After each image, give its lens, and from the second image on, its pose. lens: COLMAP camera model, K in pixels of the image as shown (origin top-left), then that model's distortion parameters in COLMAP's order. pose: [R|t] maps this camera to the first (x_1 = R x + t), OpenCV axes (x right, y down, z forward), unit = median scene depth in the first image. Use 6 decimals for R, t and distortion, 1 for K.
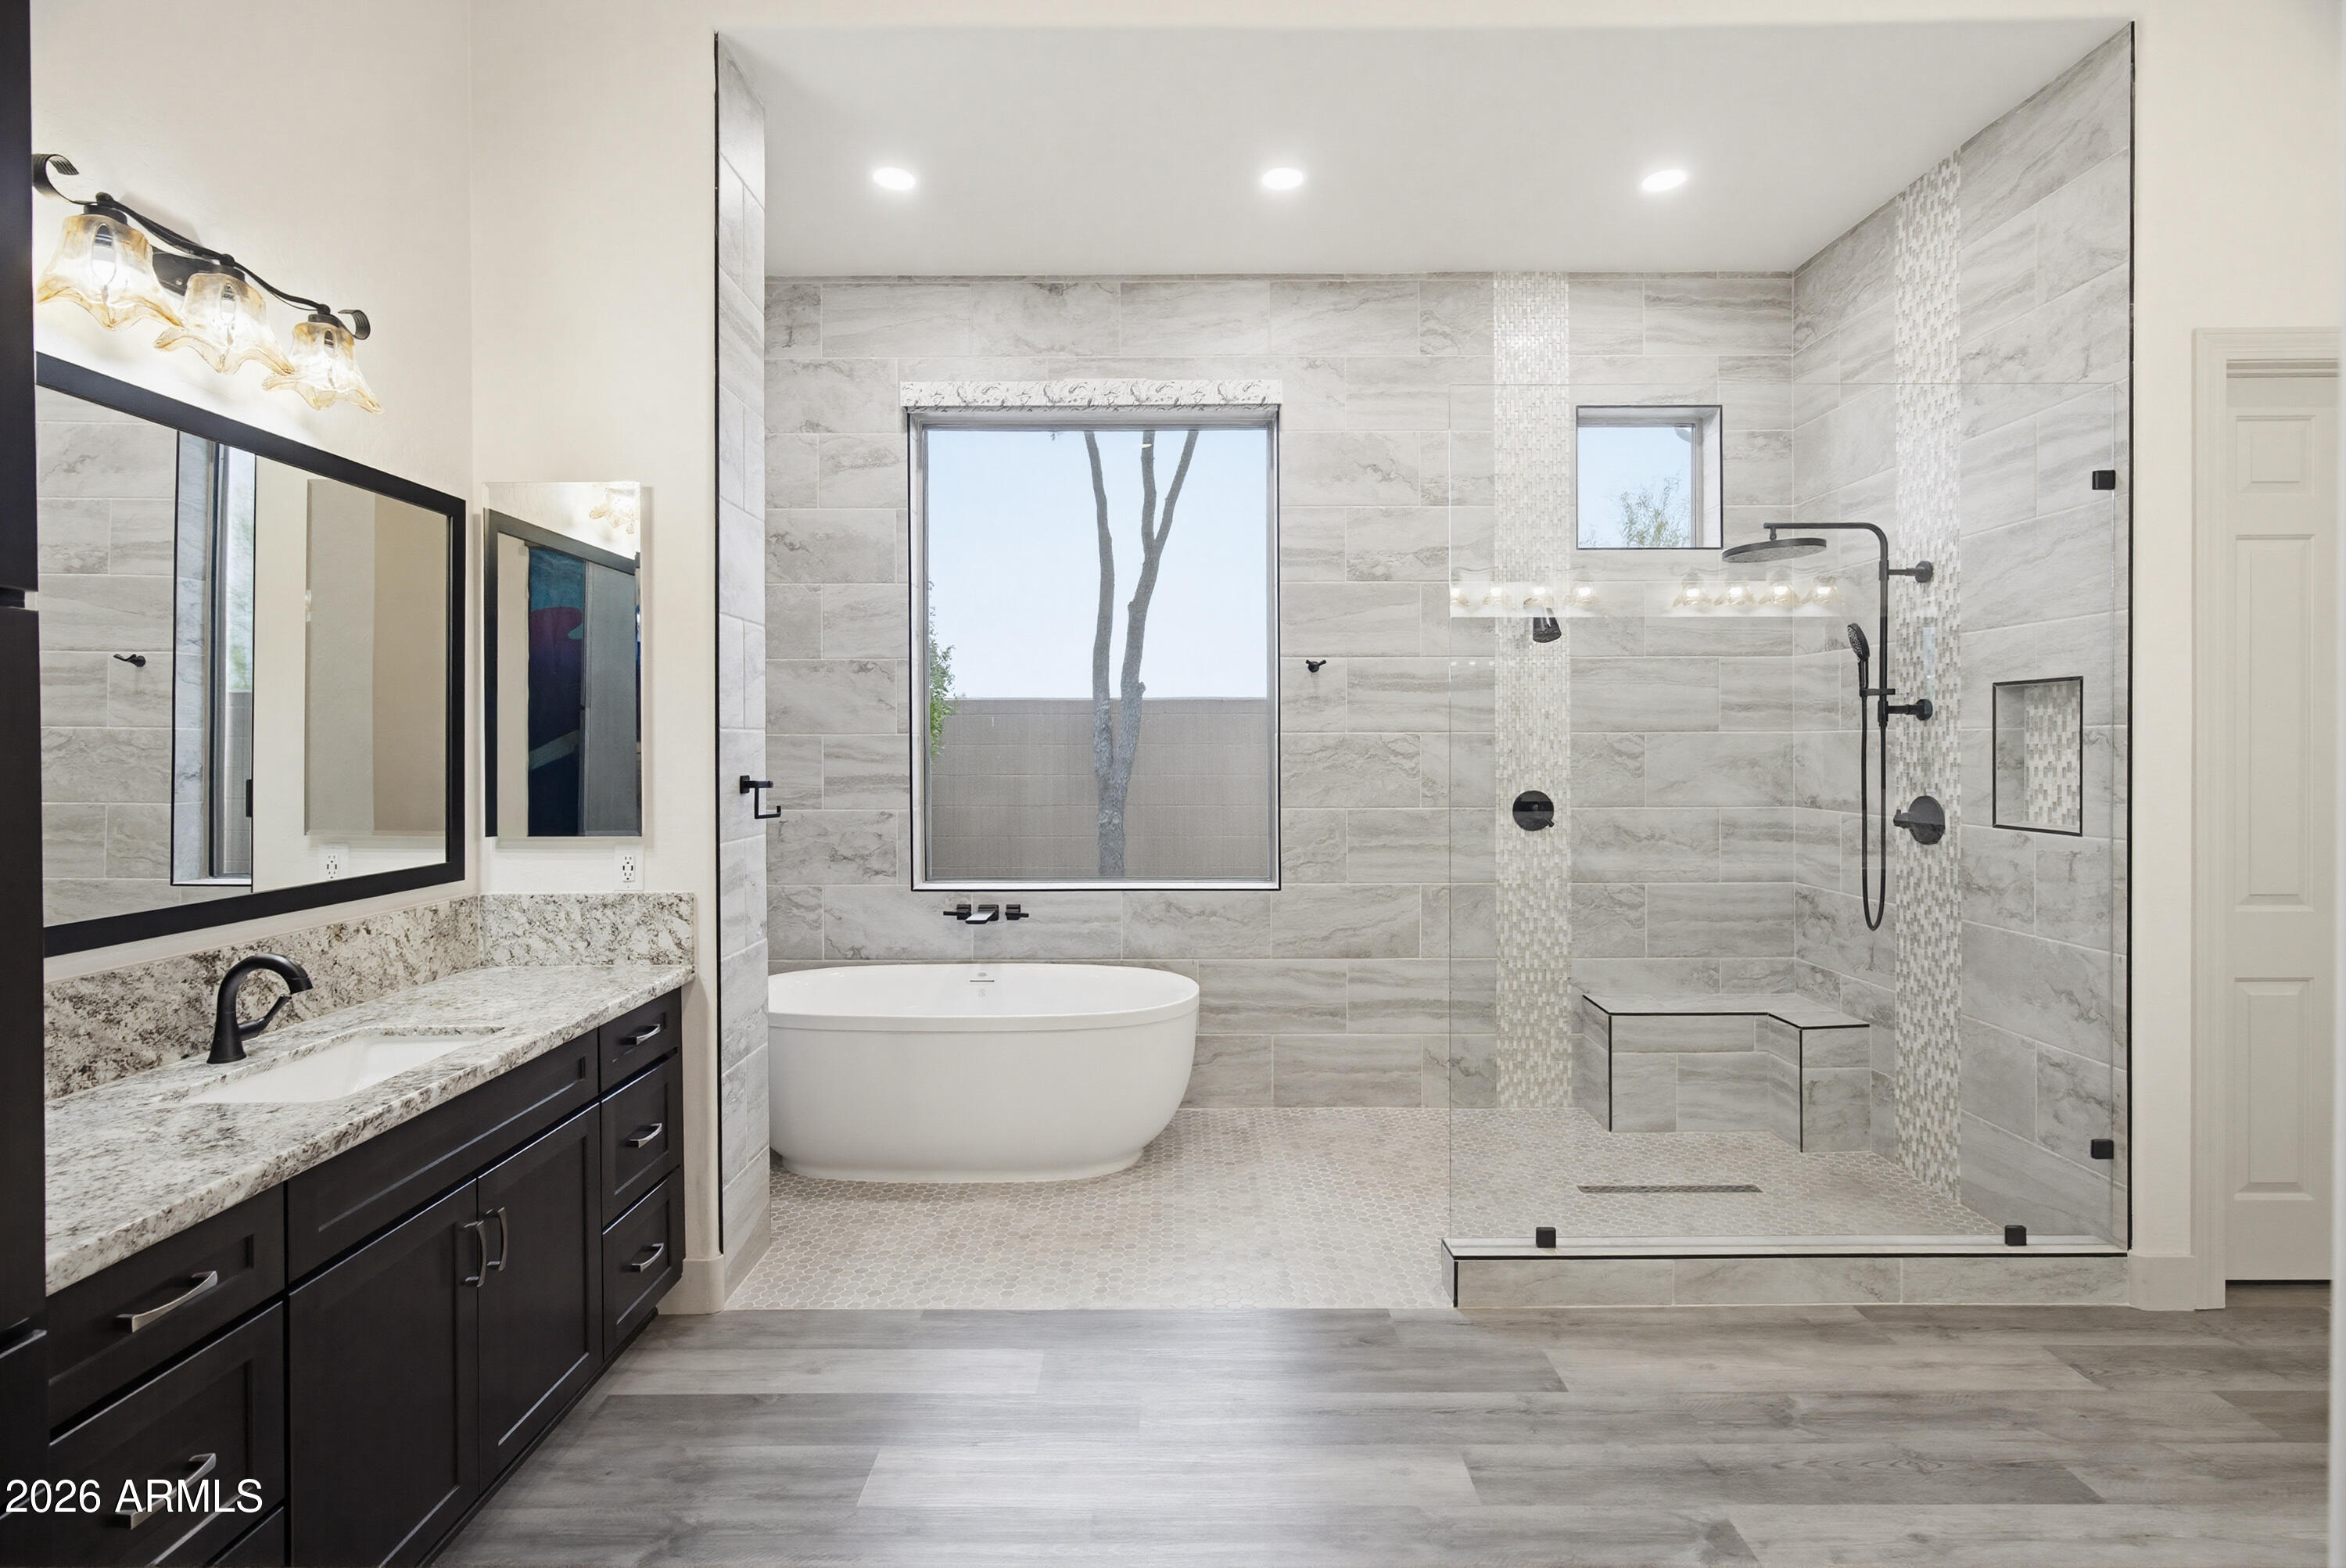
lens RADIAL K [[1123.7, 0, 1166.7], [0, 1123.7, 717.6], [0, 0, 1]] dist [0.000372, -0.000887]
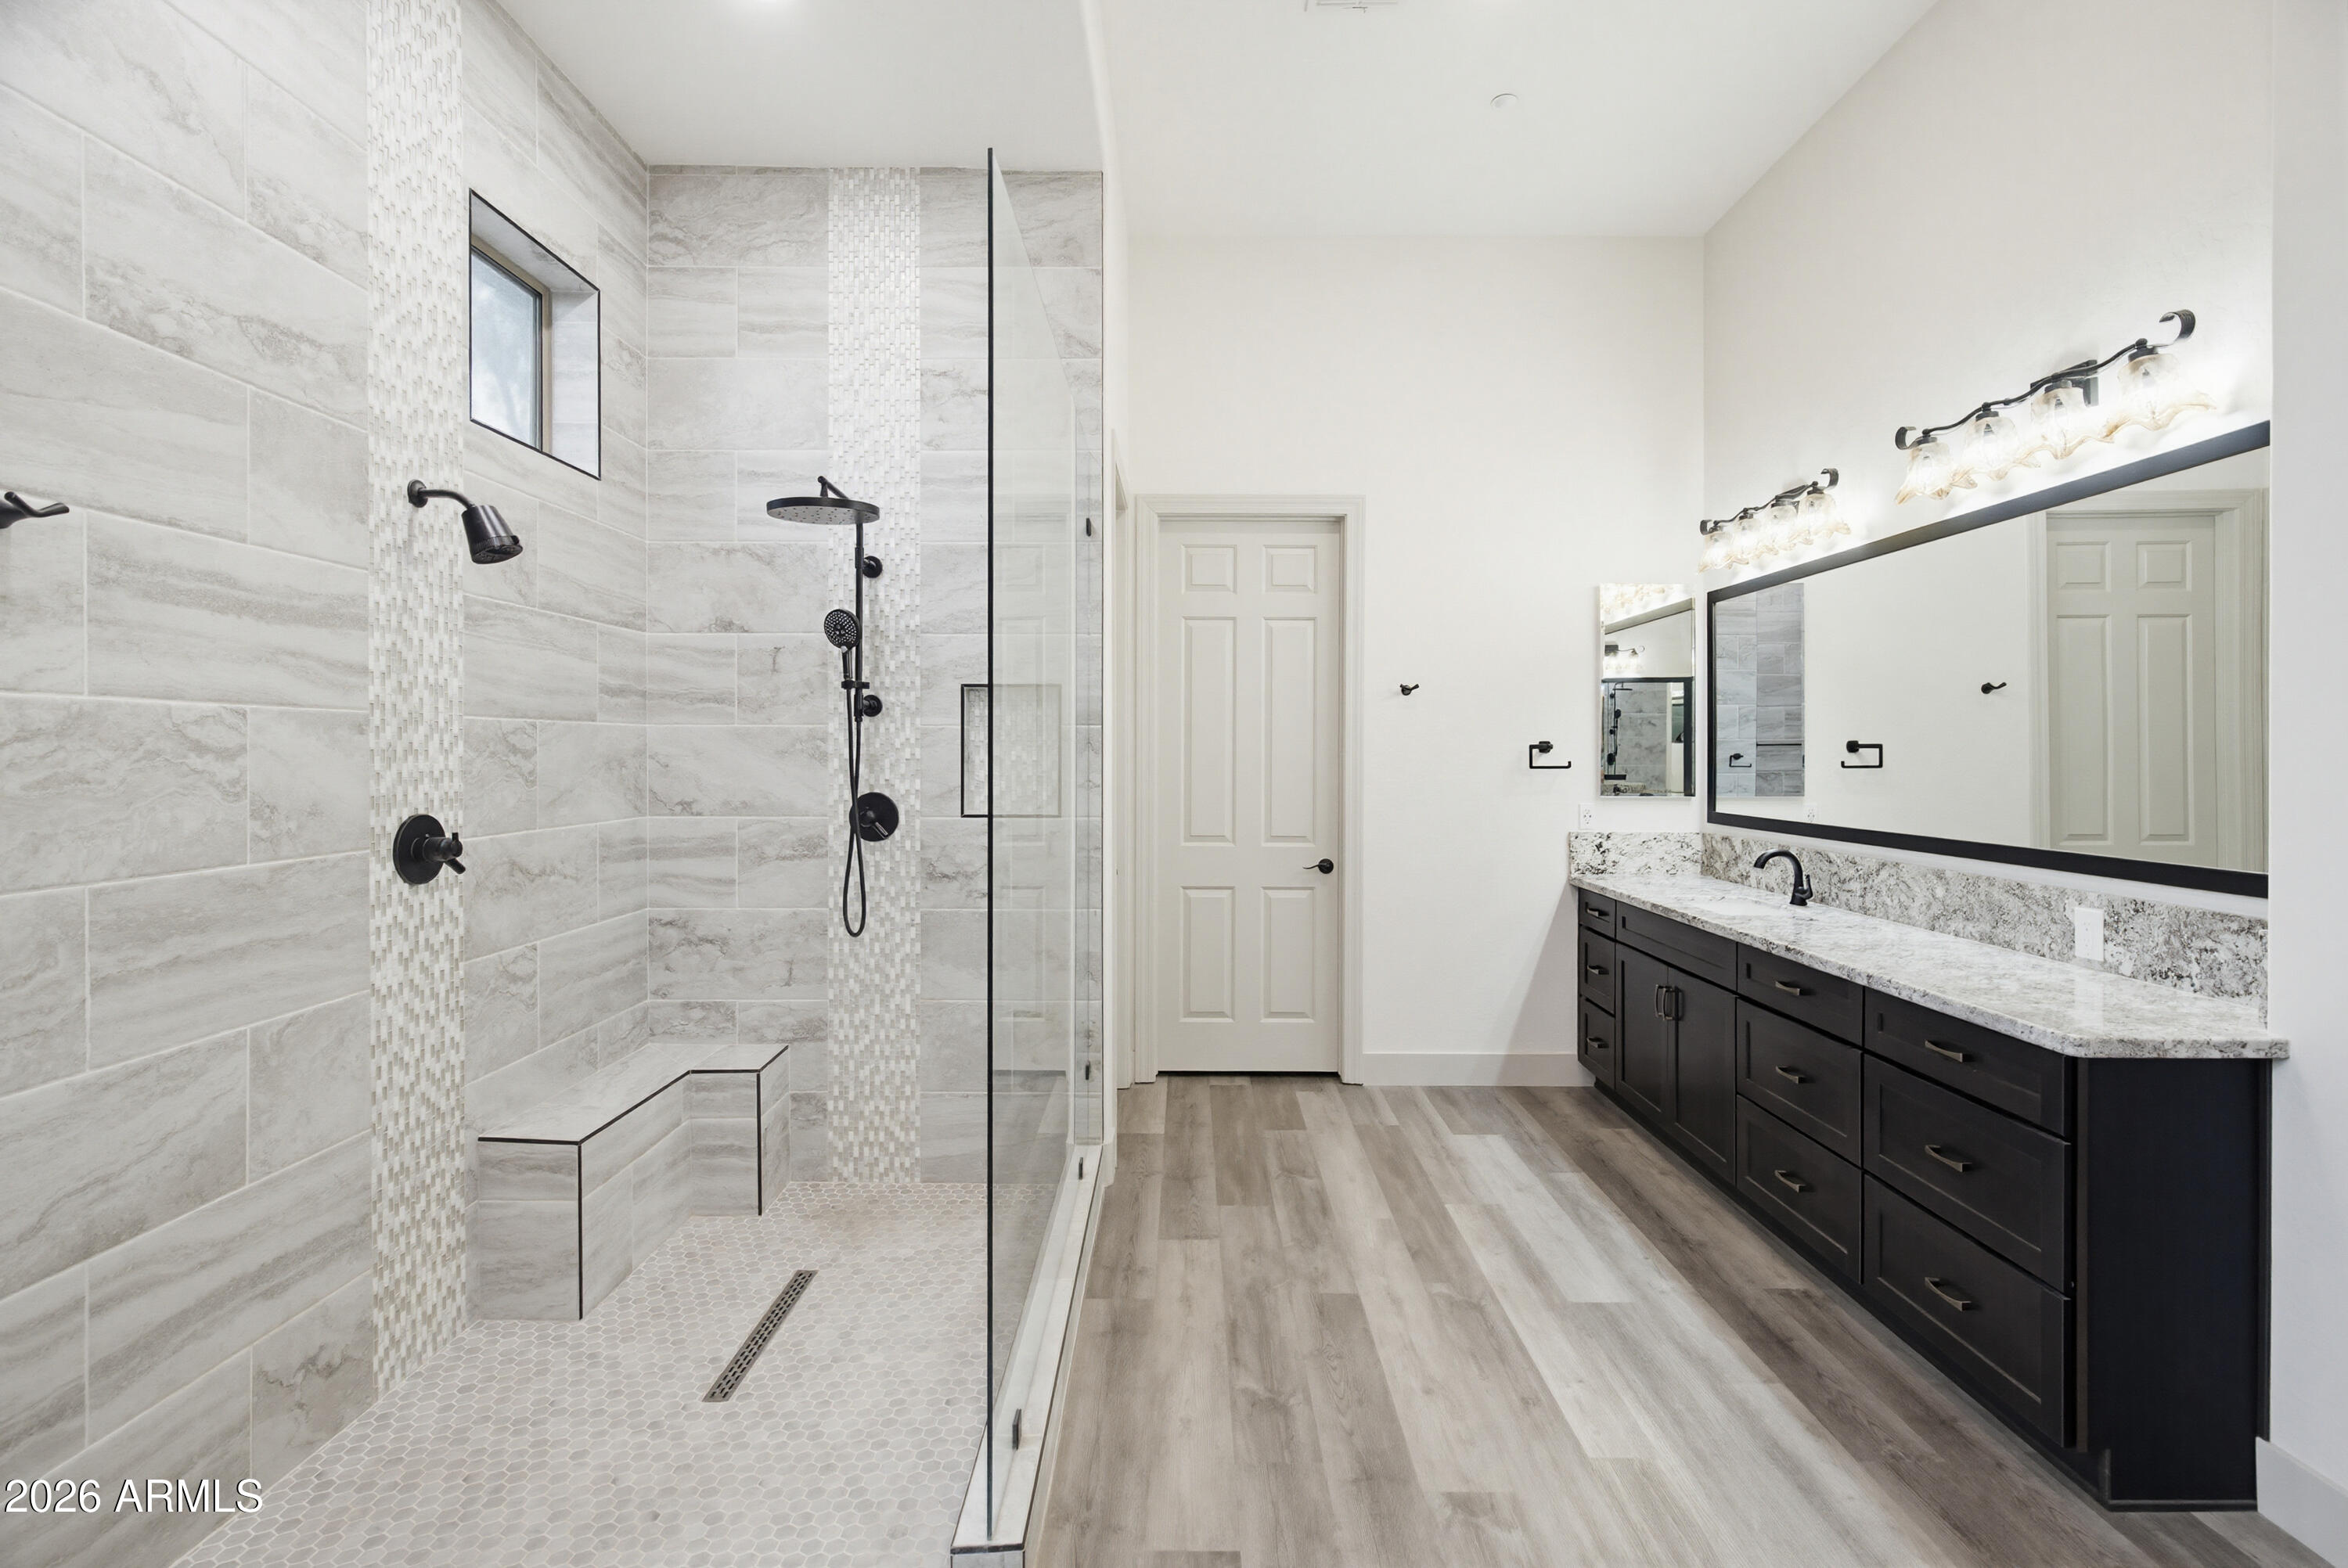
lens RADIAL K [[1070.3, 0, 1190.9], [0, 1070.3, 741.3], [0, 0, 1]] dist [0.000038, 0.000492]
pose [[-0.019753, 0.012583, 0.999726, -0.232922], [-0.023314, 0.999643, -0.013042, 0.025659], [-0.999533, -0.023565, -0.019452, 0.622825]]
